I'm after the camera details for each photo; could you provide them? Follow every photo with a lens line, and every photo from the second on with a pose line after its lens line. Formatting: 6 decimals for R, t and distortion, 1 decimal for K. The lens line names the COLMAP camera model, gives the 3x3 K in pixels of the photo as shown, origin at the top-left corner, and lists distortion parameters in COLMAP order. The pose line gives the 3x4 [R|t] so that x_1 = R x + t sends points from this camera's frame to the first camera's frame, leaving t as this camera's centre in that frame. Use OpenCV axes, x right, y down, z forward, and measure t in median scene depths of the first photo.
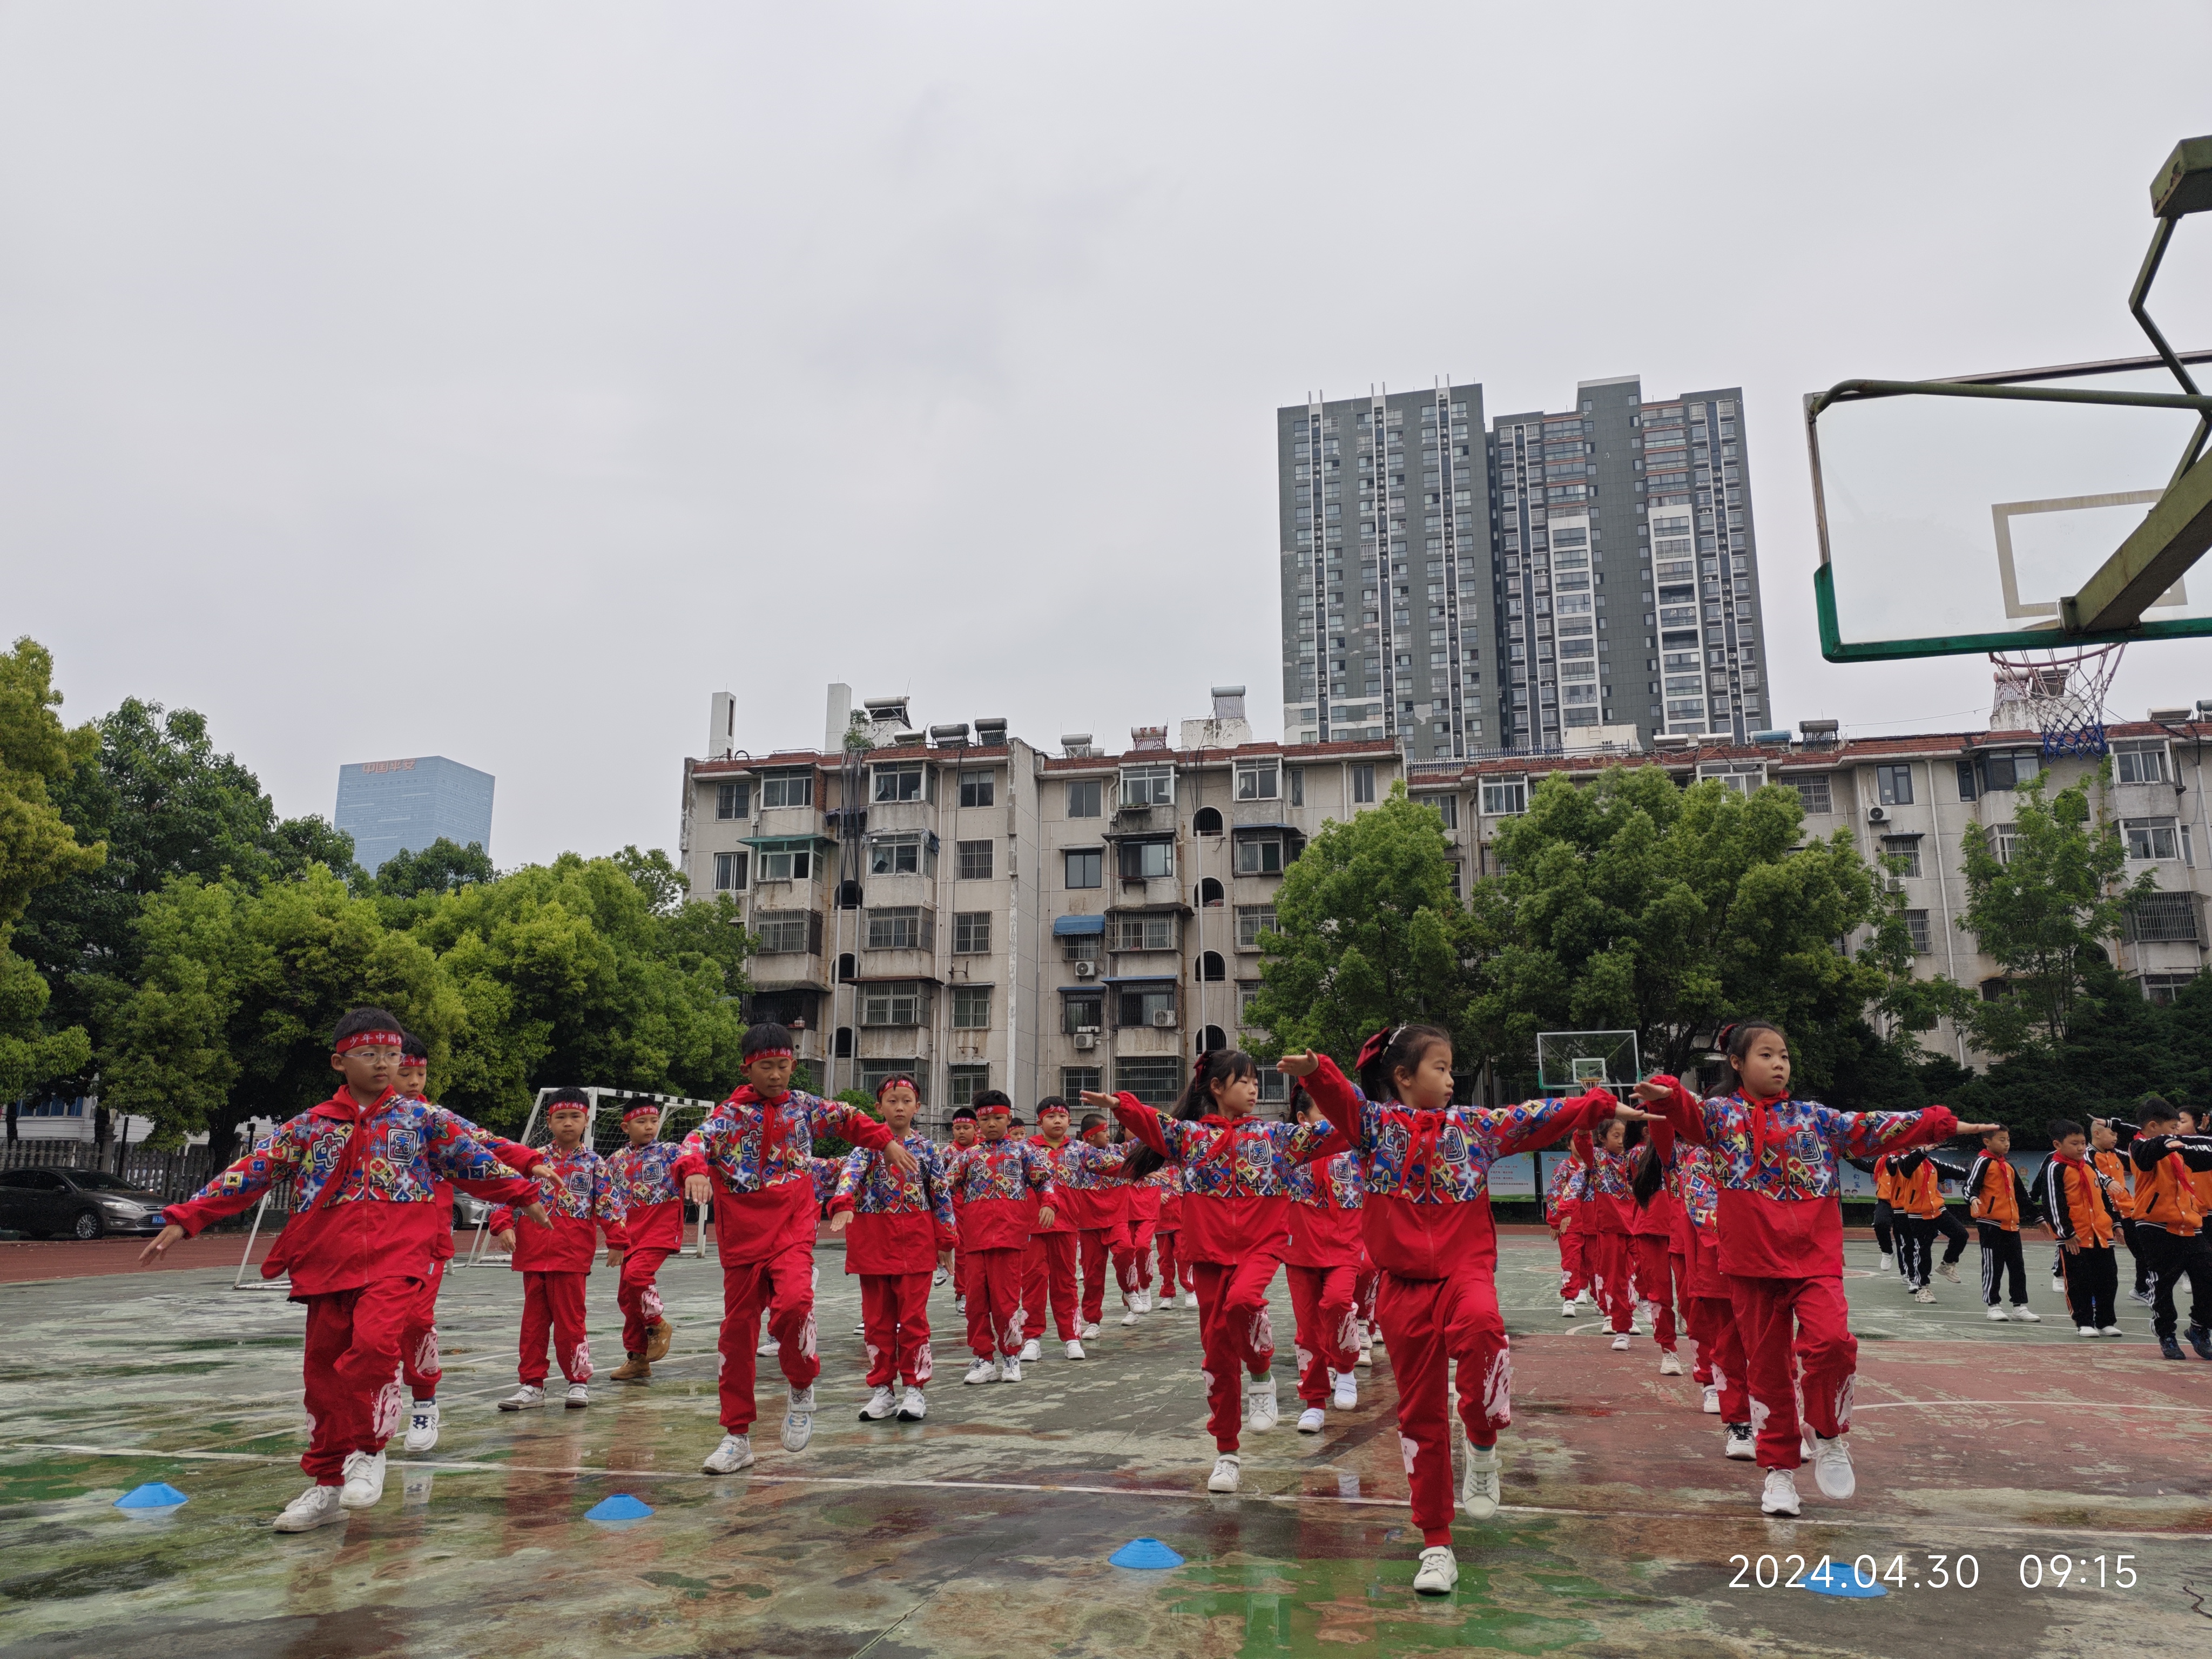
lens RADIAL K [[1585.6, 0, 1108.7], [0, 1585.6, 840.5], [0, 0, 1]] dist [0.045283, -0.059196]
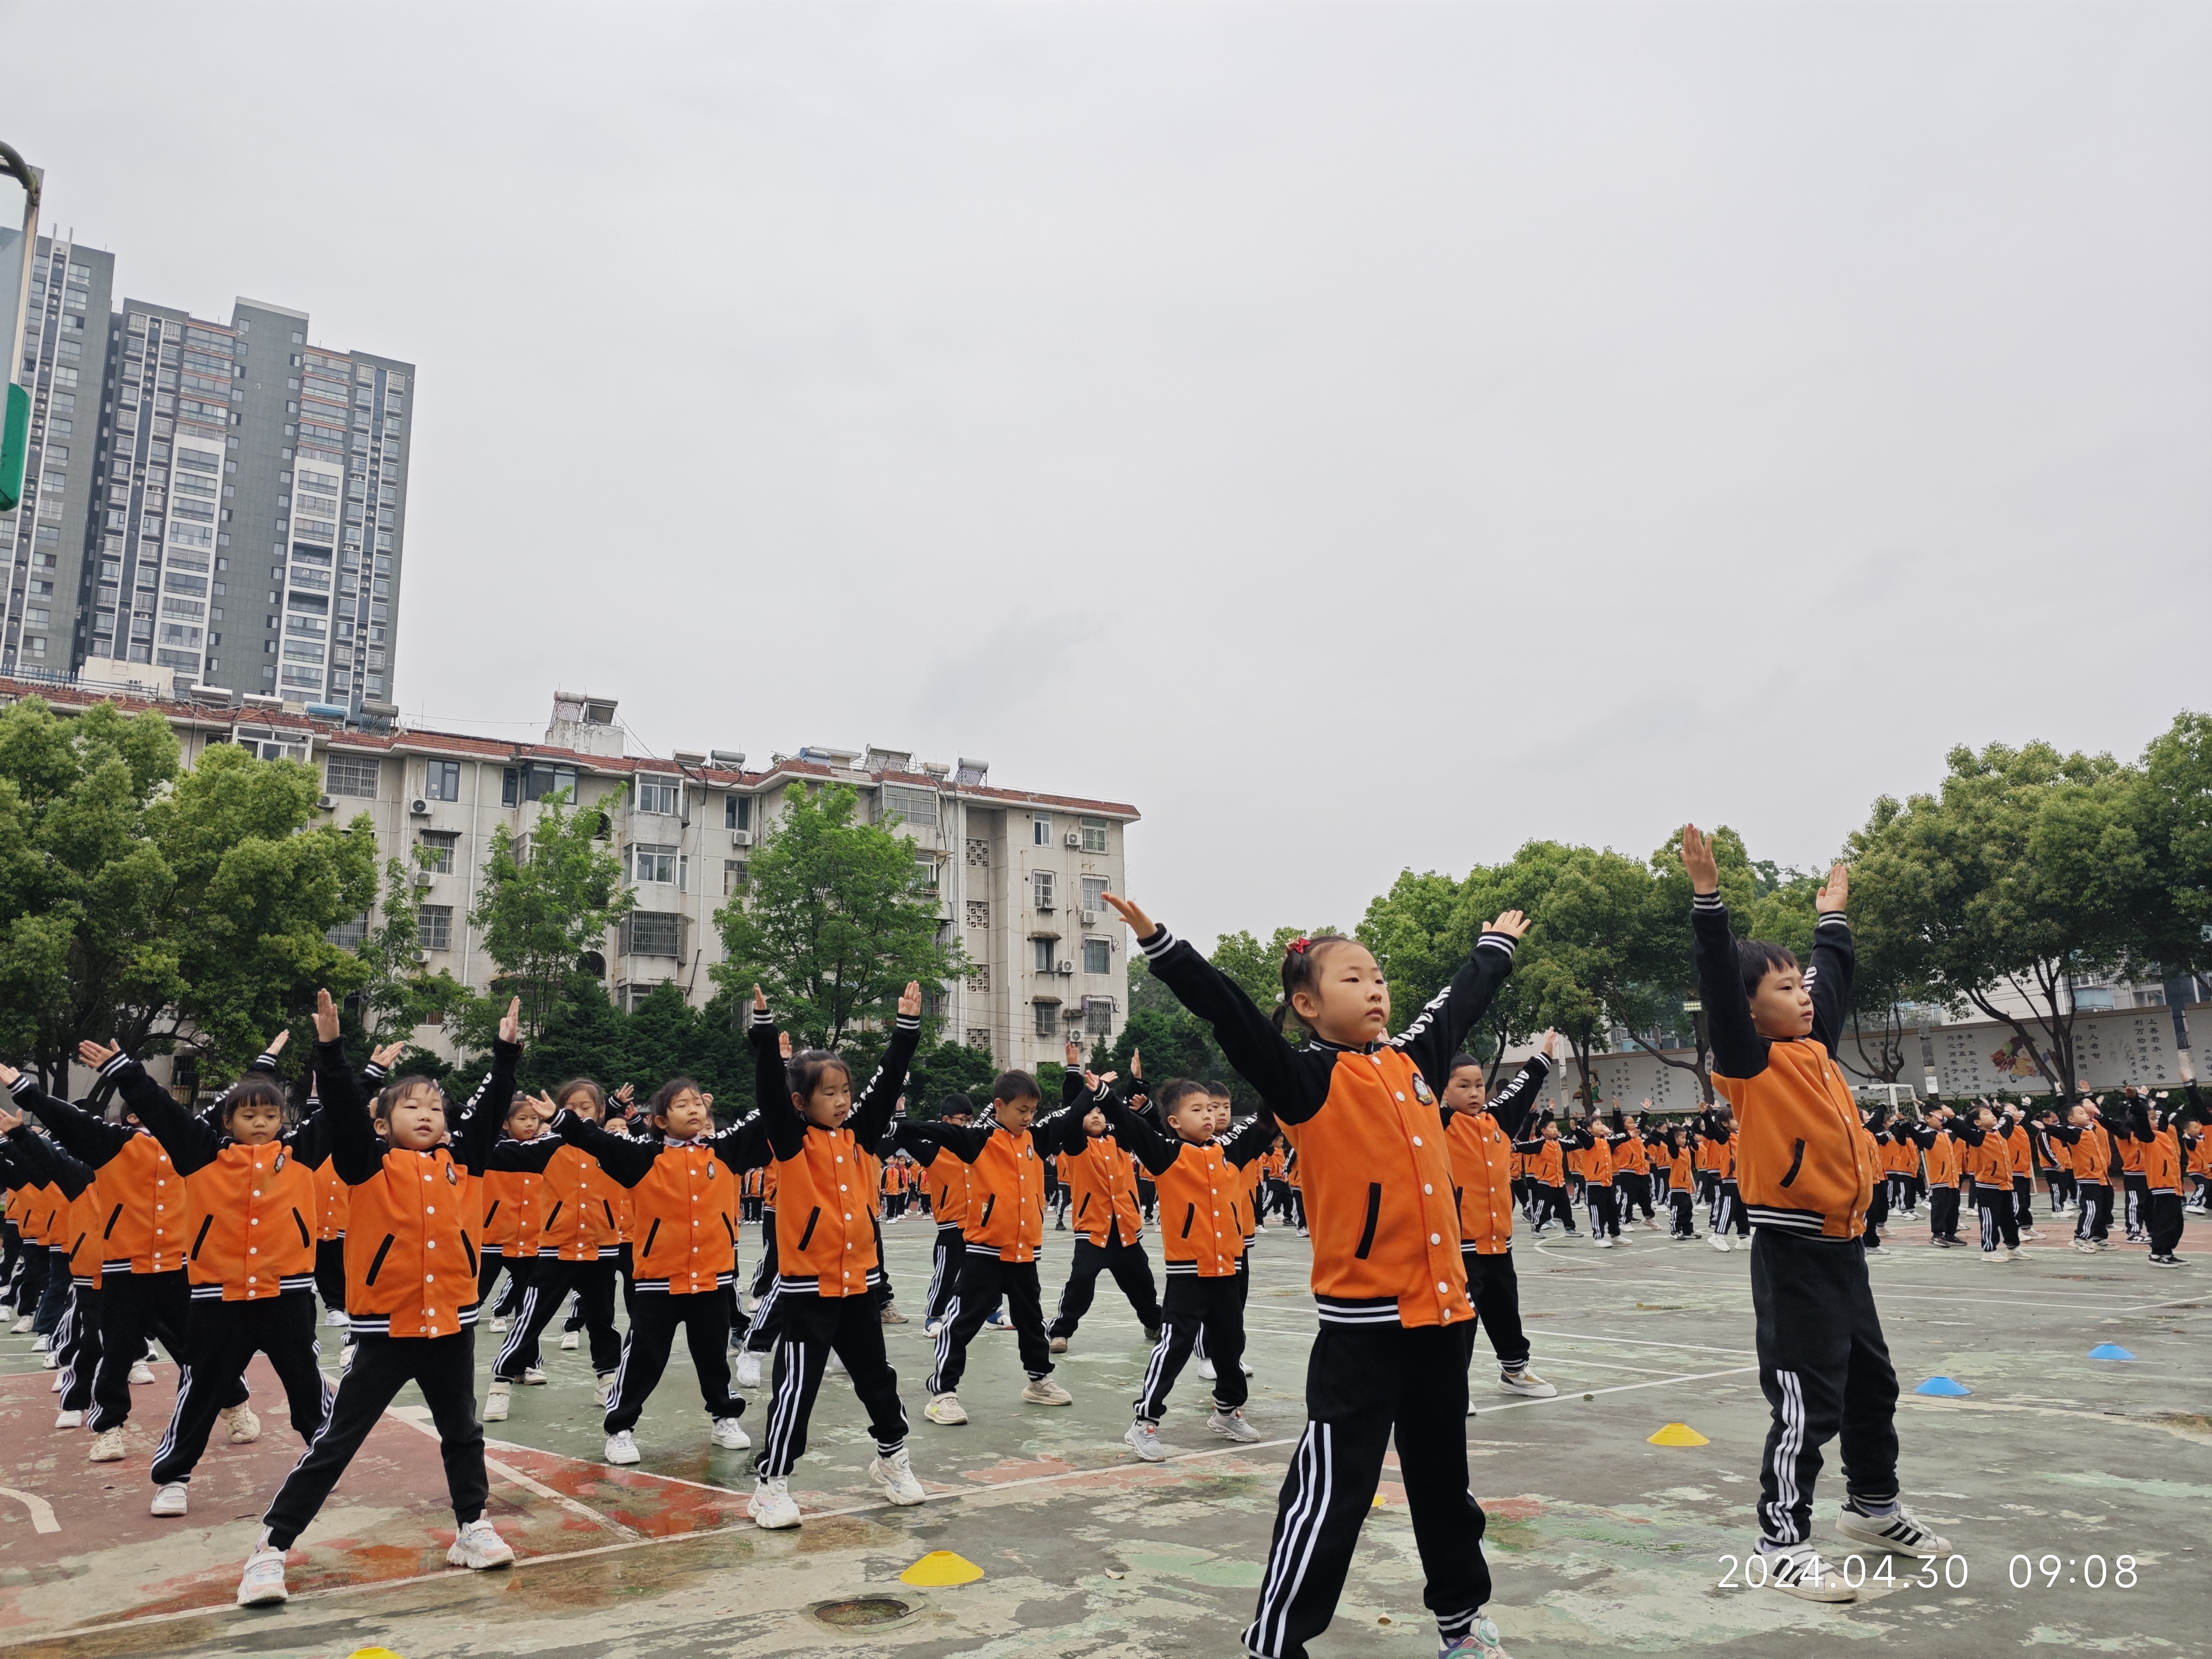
lens RADIAL K [[1579.3, 0, 1125.1], [0, 1579.3, 836.8], [0, 0, 1]] dist [0.023055, -0.022618]
pose [[0.671695, 0.132508, 0.728881, 0.017959], [-0.133302, 0.989433, -0.057032, -0.000080], [-0.728736, -0.058853, 0.682261, 0.001280]]
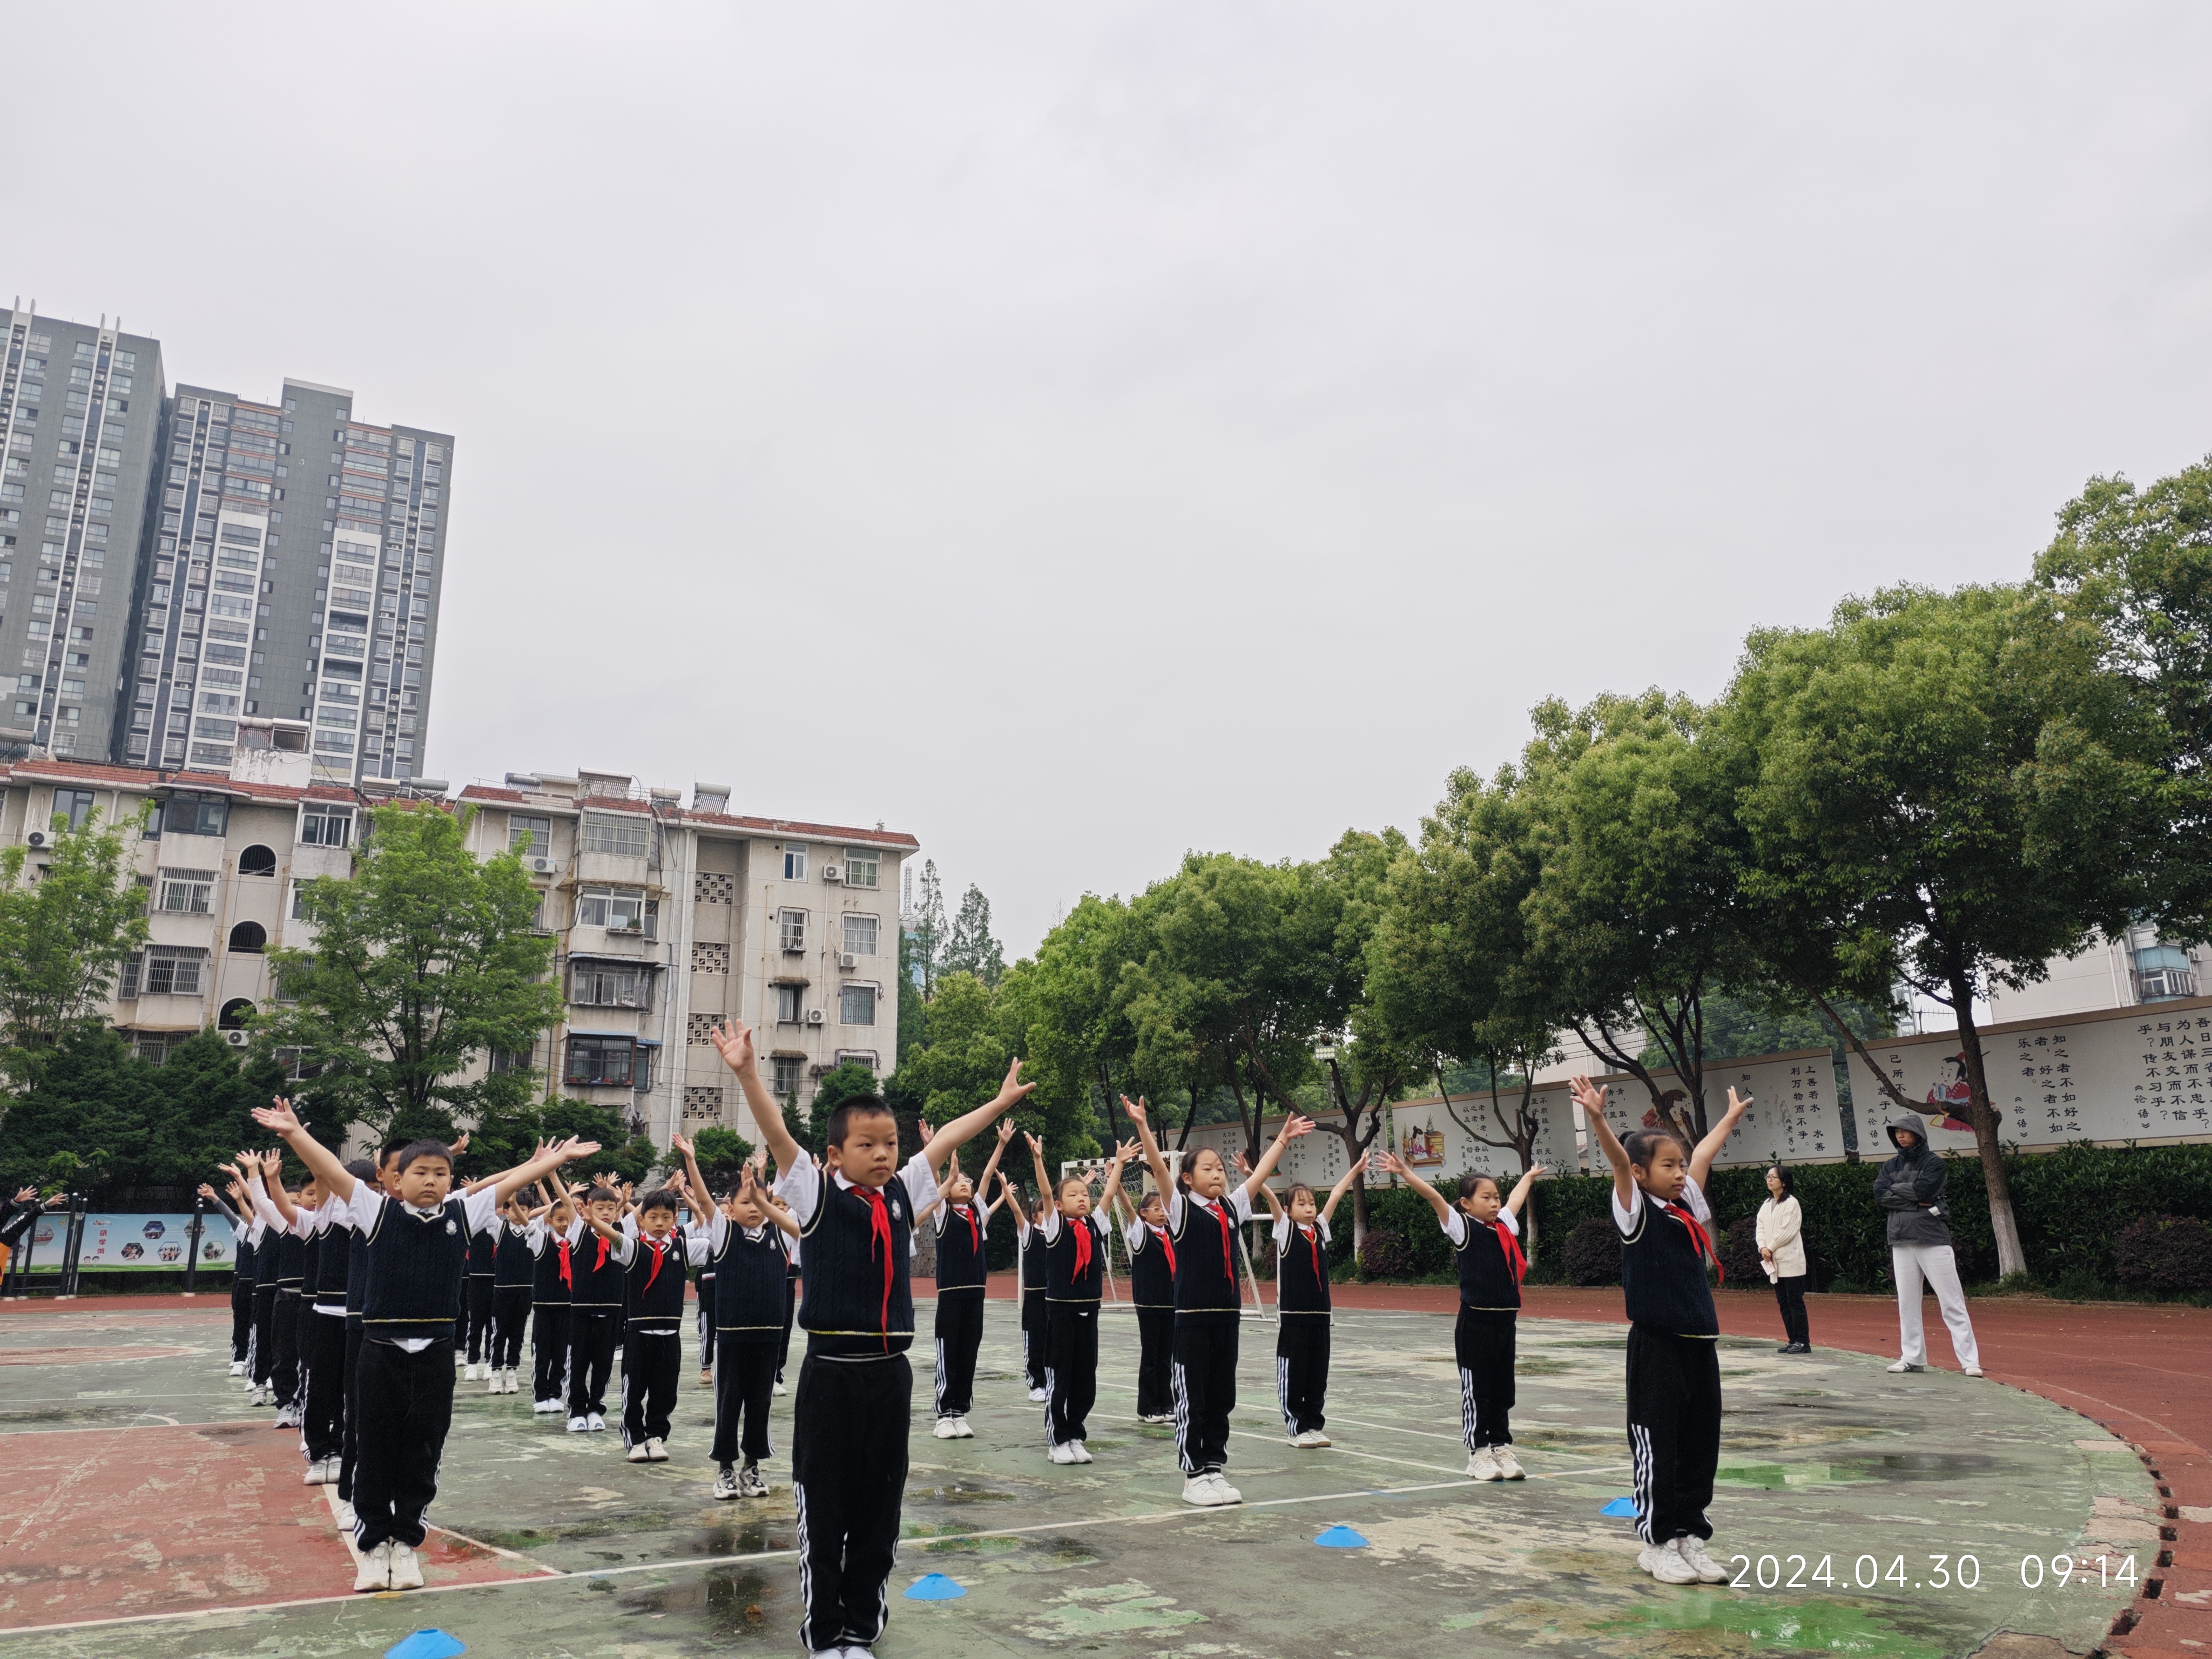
lens RADIAL K [[1582.6, 0, 1106.0], [0, 1582.6, 829.5], [0, 0, 1]] dist [0.006132, -0.006260]
pose [[0.753505, 0.153740, 0.639214, 0.110855], [-0.127686, 0.987982, -0.087107, -0.006501], [-0.644924, -0.015983, 0.764080, -0.025627]]
